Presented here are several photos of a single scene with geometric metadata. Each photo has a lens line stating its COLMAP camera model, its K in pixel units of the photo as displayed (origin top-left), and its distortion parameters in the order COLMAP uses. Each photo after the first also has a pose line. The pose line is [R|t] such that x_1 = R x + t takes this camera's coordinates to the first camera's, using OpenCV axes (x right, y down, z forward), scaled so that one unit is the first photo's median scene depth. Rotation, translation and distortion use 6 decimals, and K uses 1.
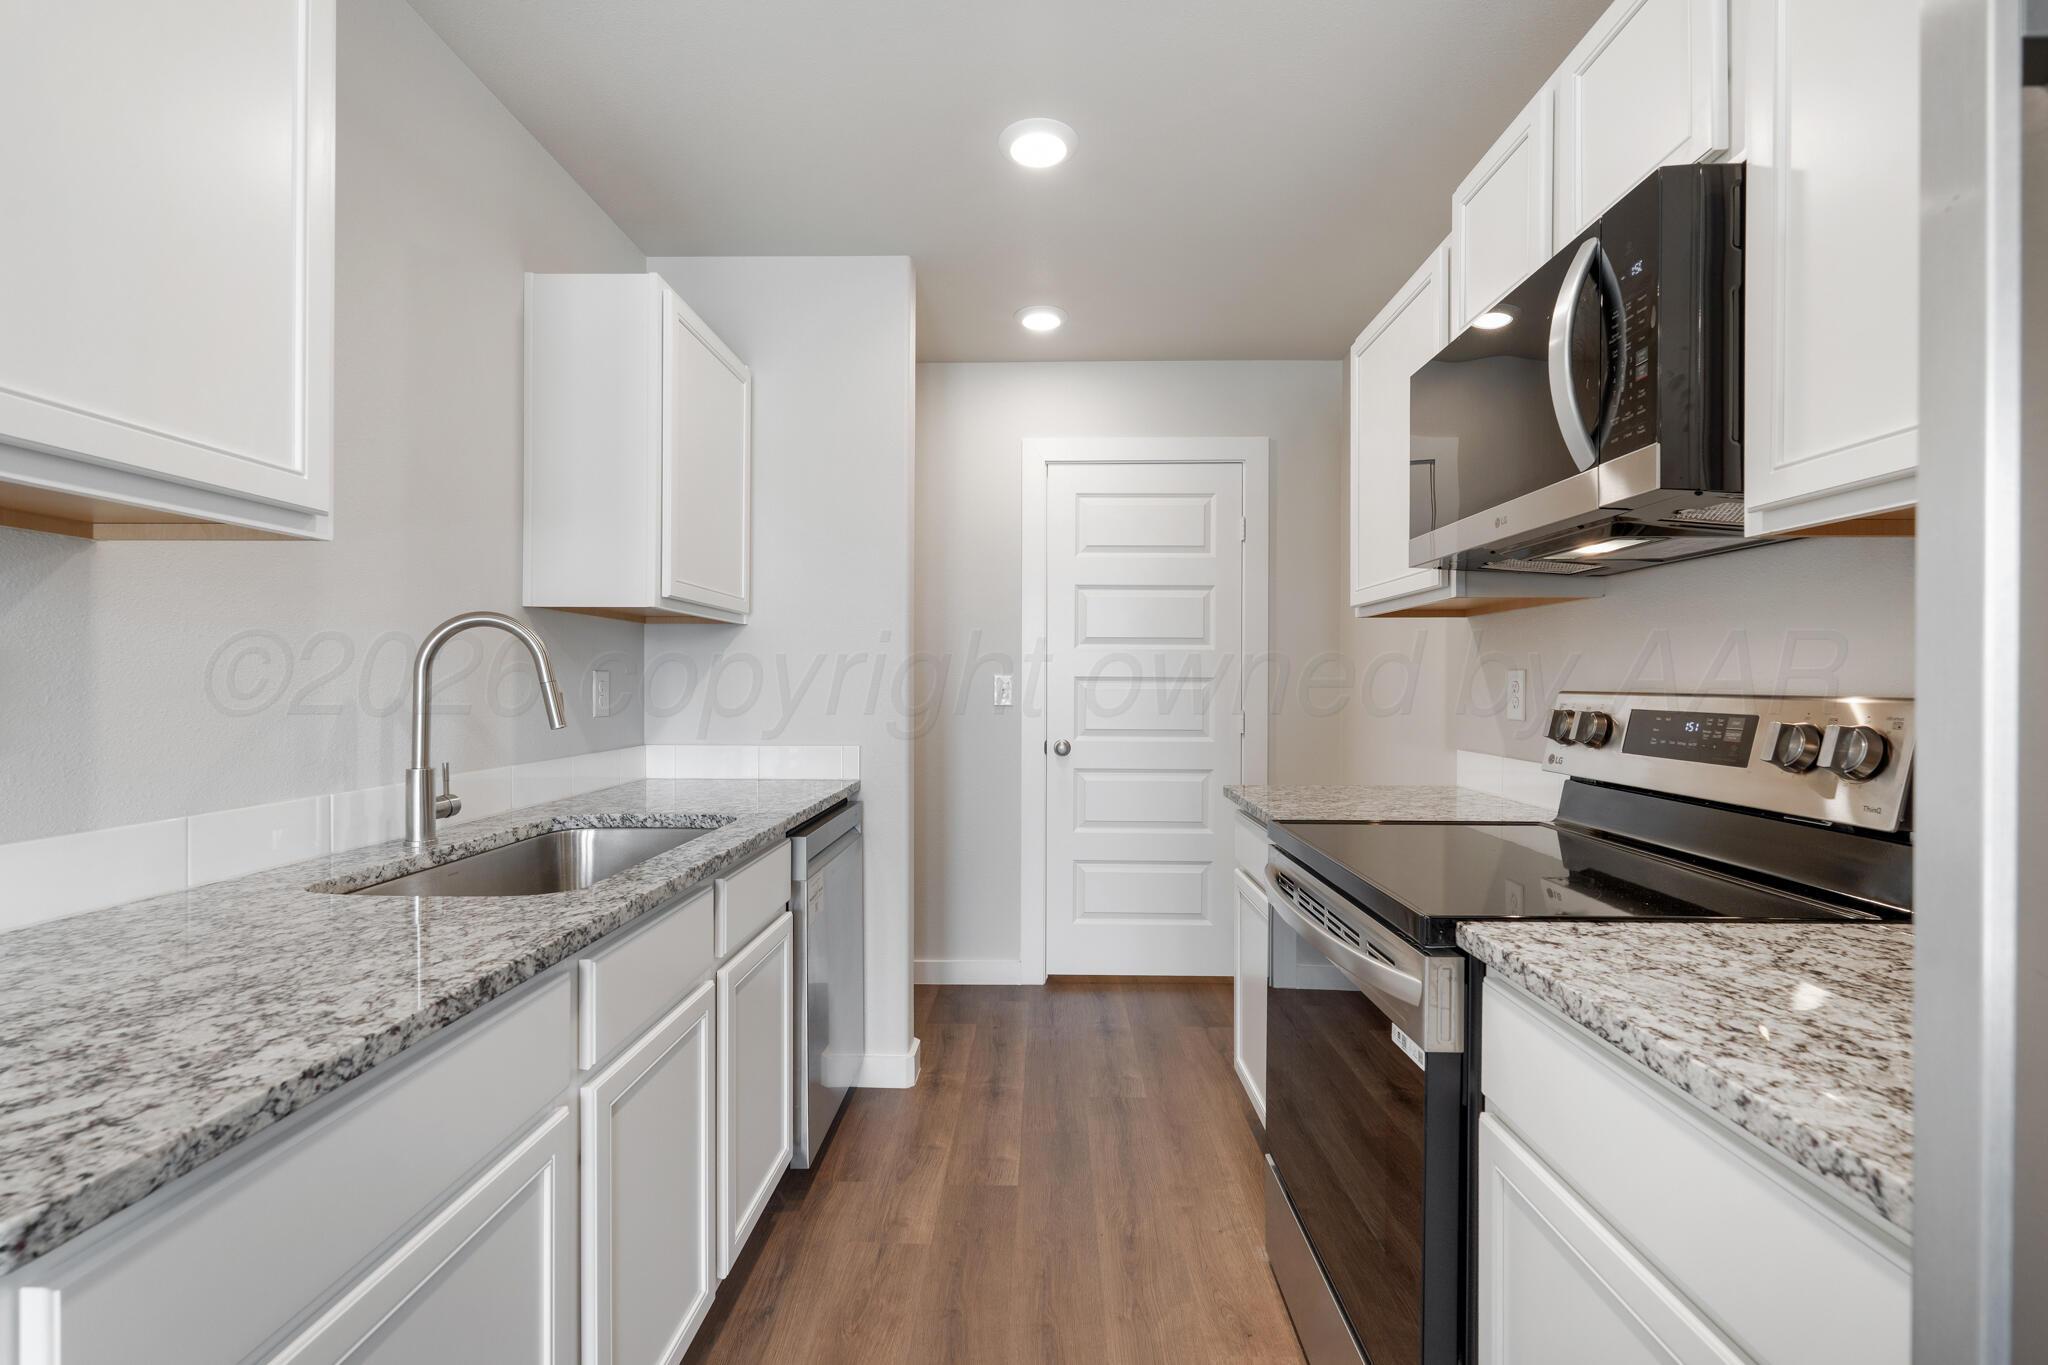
lens RADIAL K [[894.1, 0, 1026.0], [0, 894.1, 688.2], [0, 0, 1]] dist [0.000348, 0.000020]
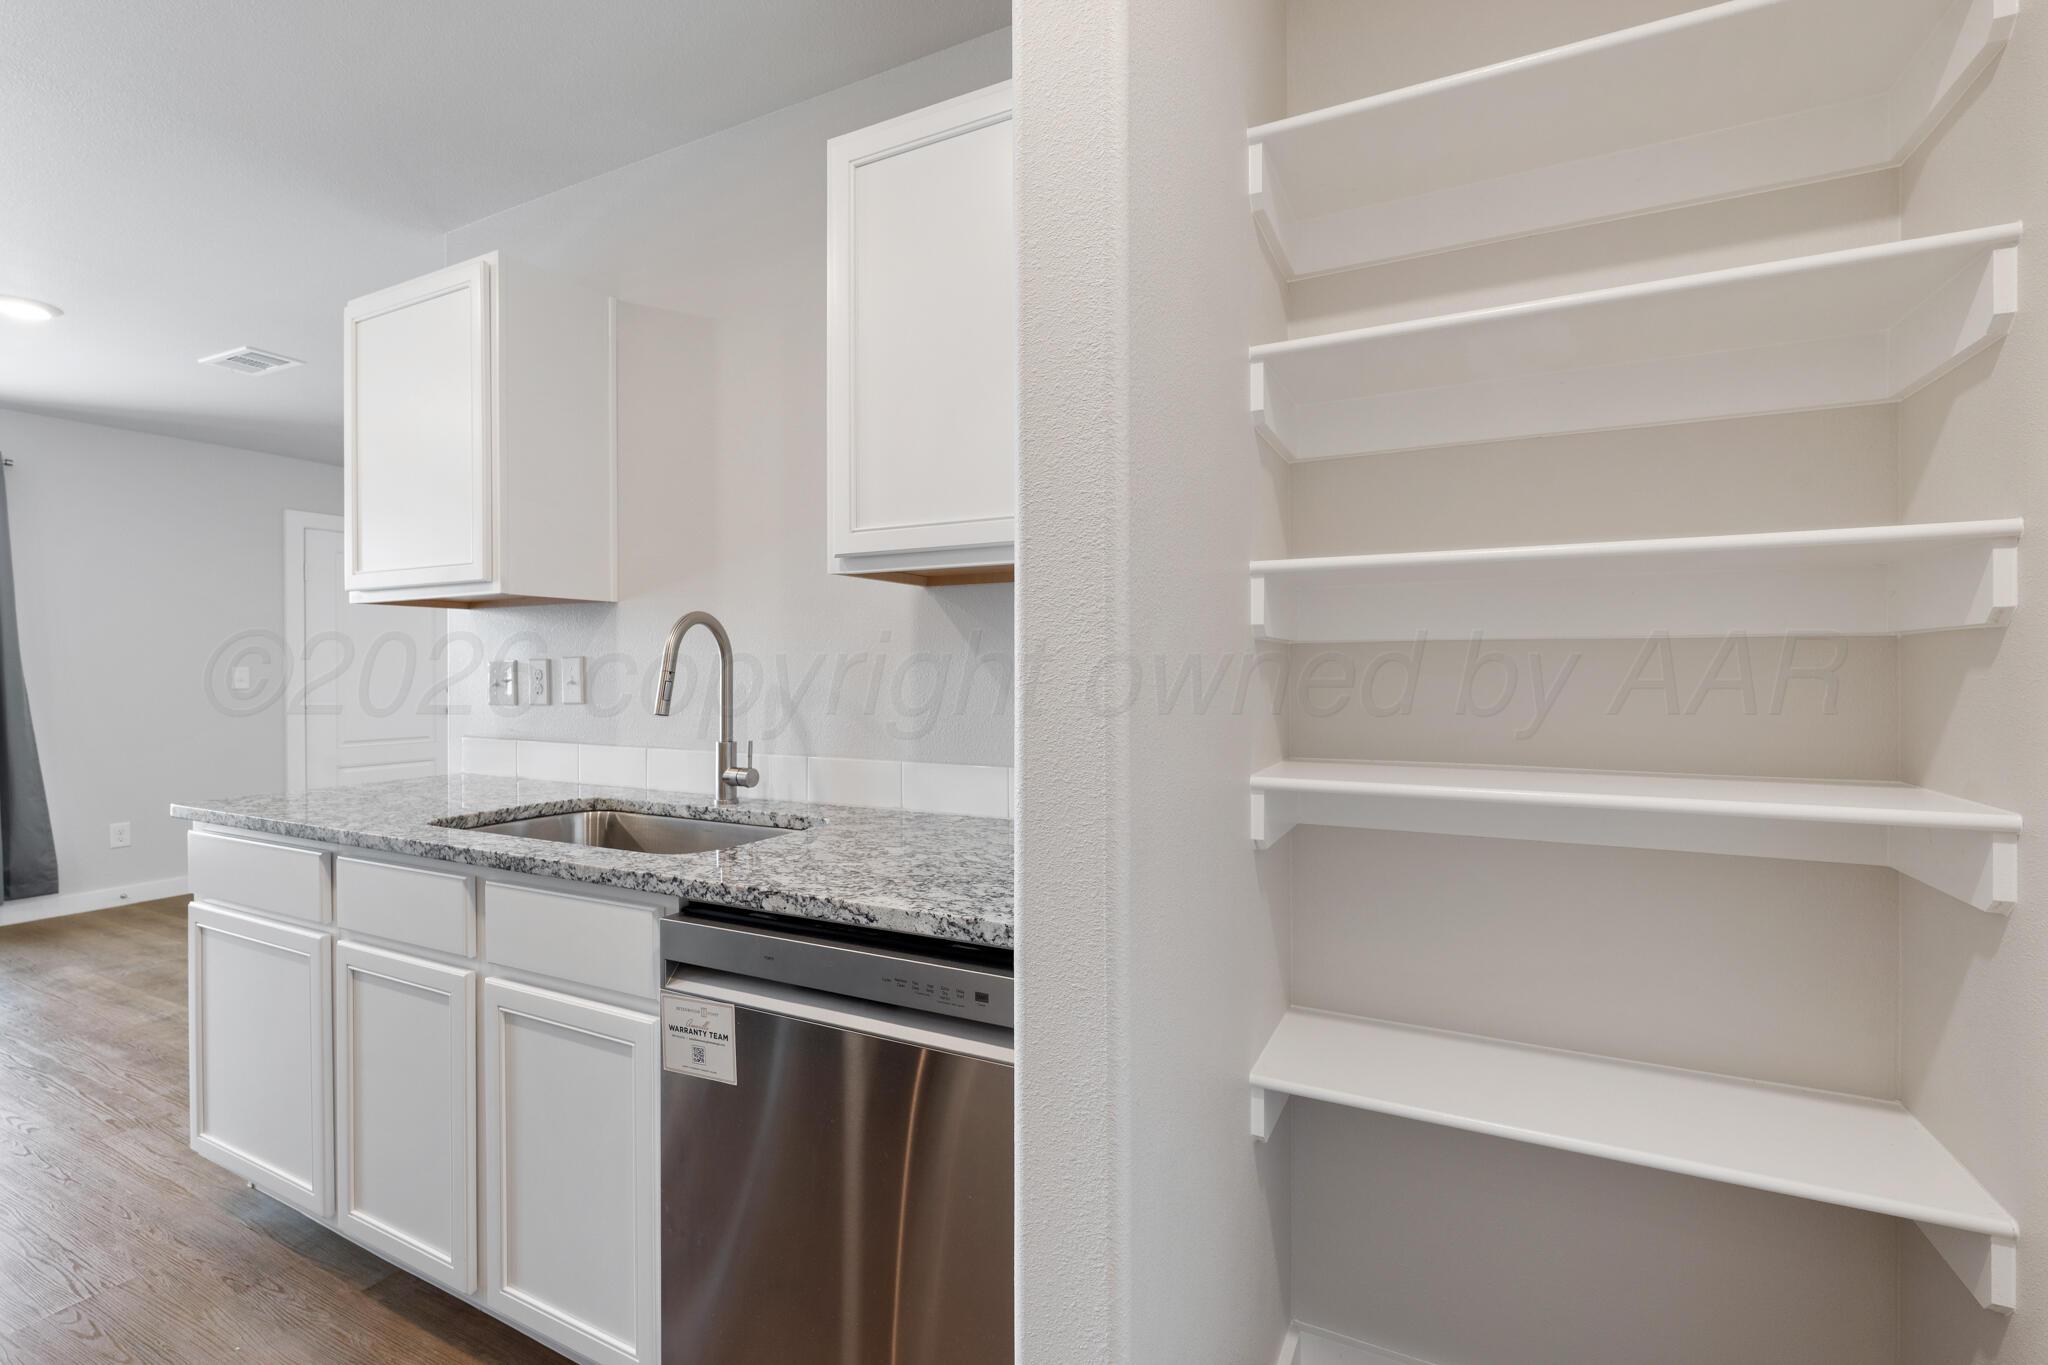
lens RADIAL K [[900.5, 0, 1030.2], [0, 900.5, 676.1], [0, 0, 1]] dist [-0.002112, -0.000659]
pose [[-0.424219, 0.004000, -0.905551, 0.297877], [-0.007184, 0.999944, 0.007782, -0.014464], [0.905531, 0.009807, -0.424166, 2.081400]]
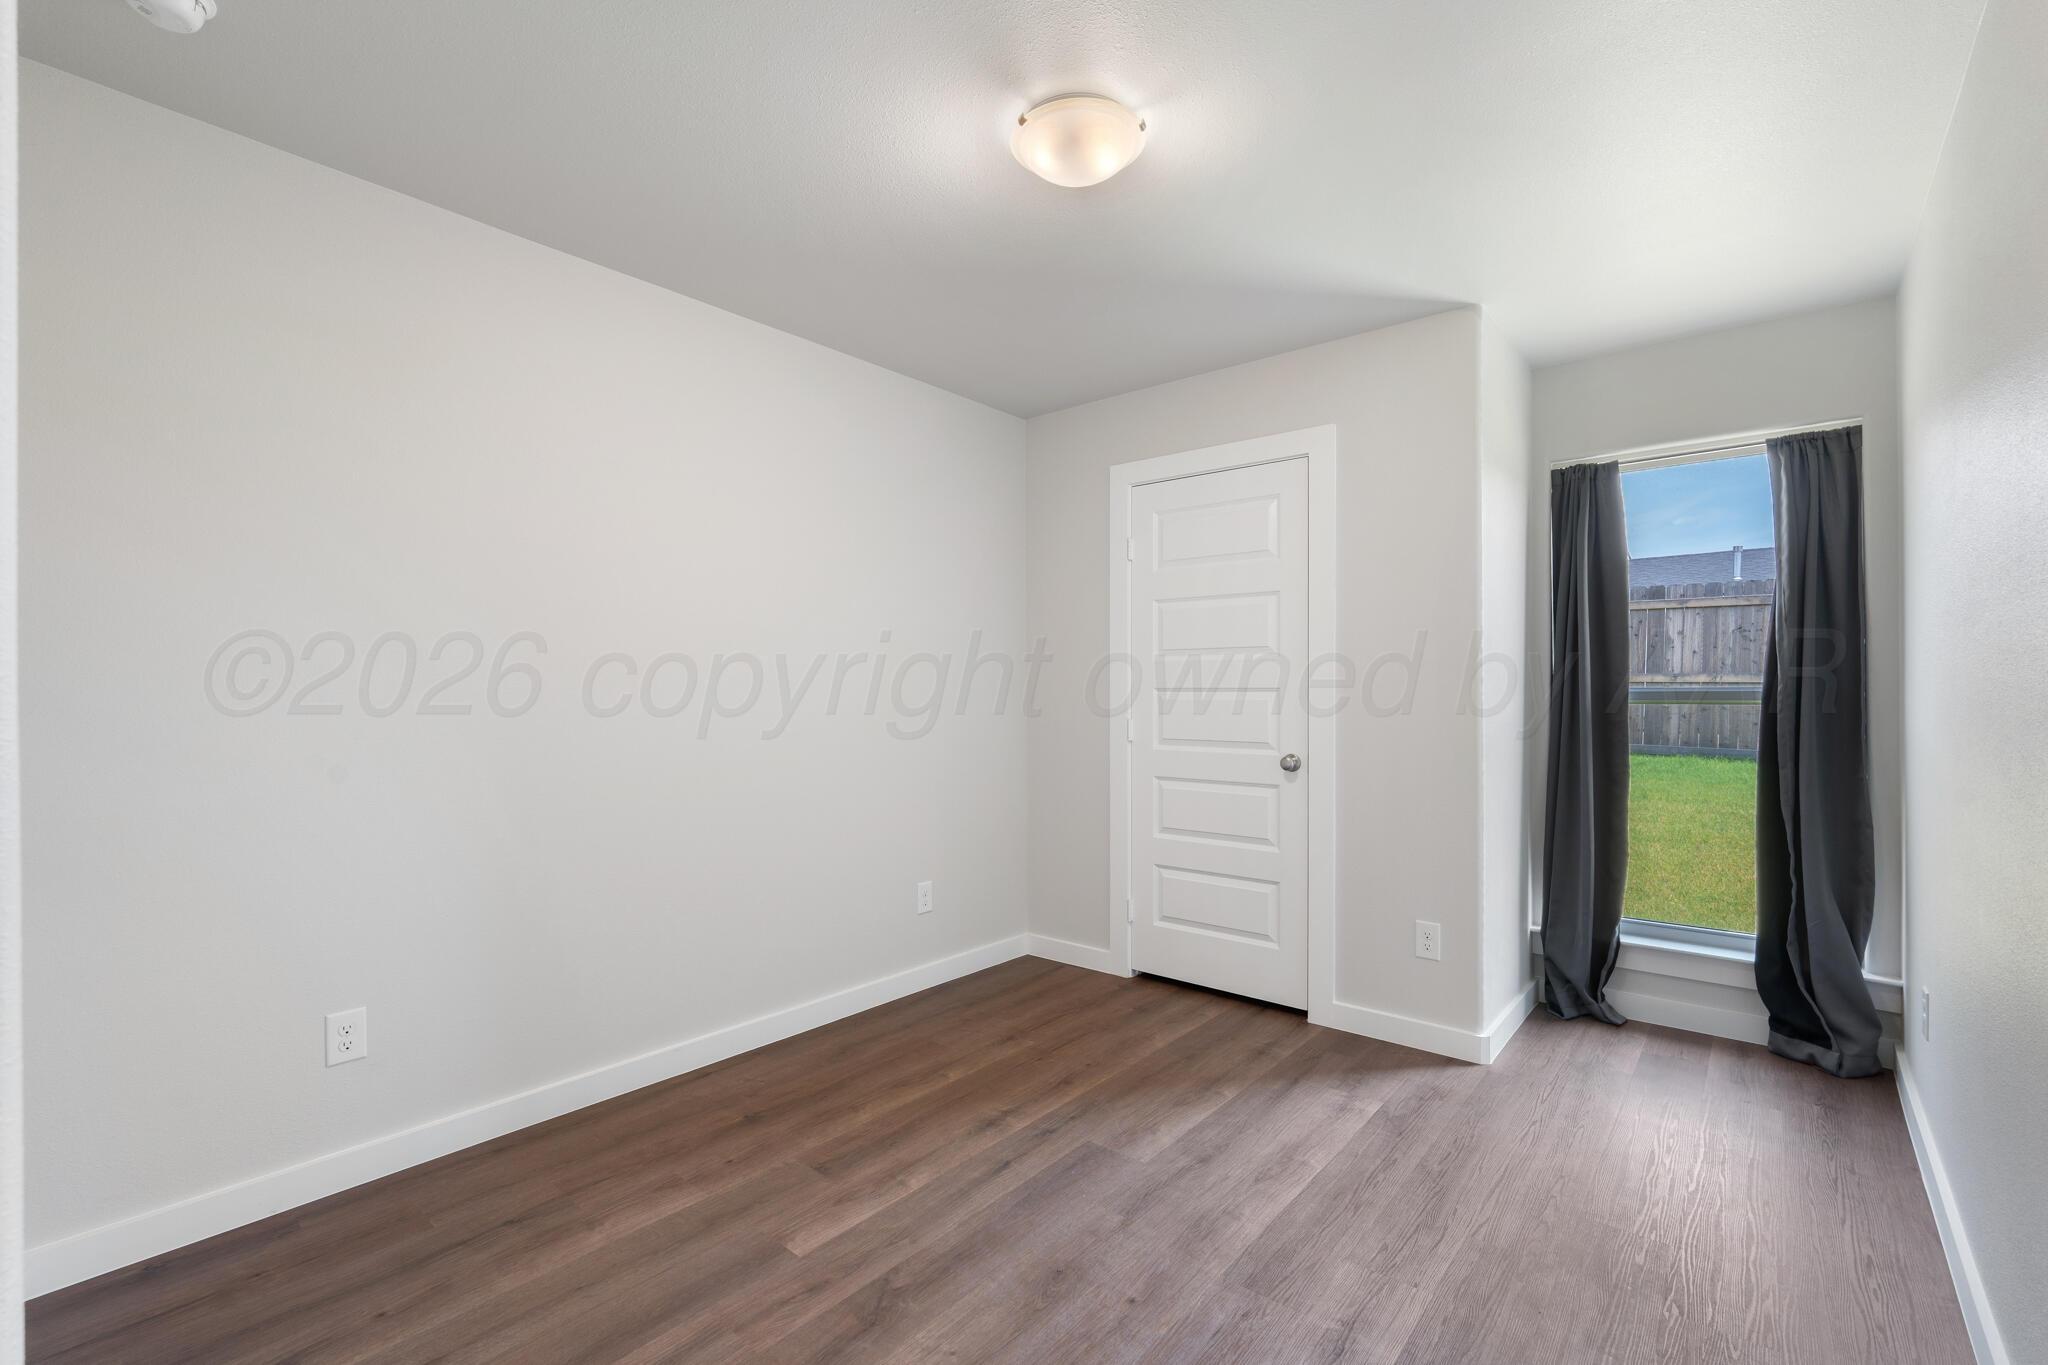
lens RADIAL K [[894.1, 0, 1026.0], [0, 894.1, 688.2], [0, 0, 1]] dist [0.000348, 0.000020]
pose [[0.785575, 0.001052, -0.618766, 1.384998], [-0.005005, 0.999977, -0.004655, -0.012525], [0.618747, 0.006754, 0.785561, 0.219421]]
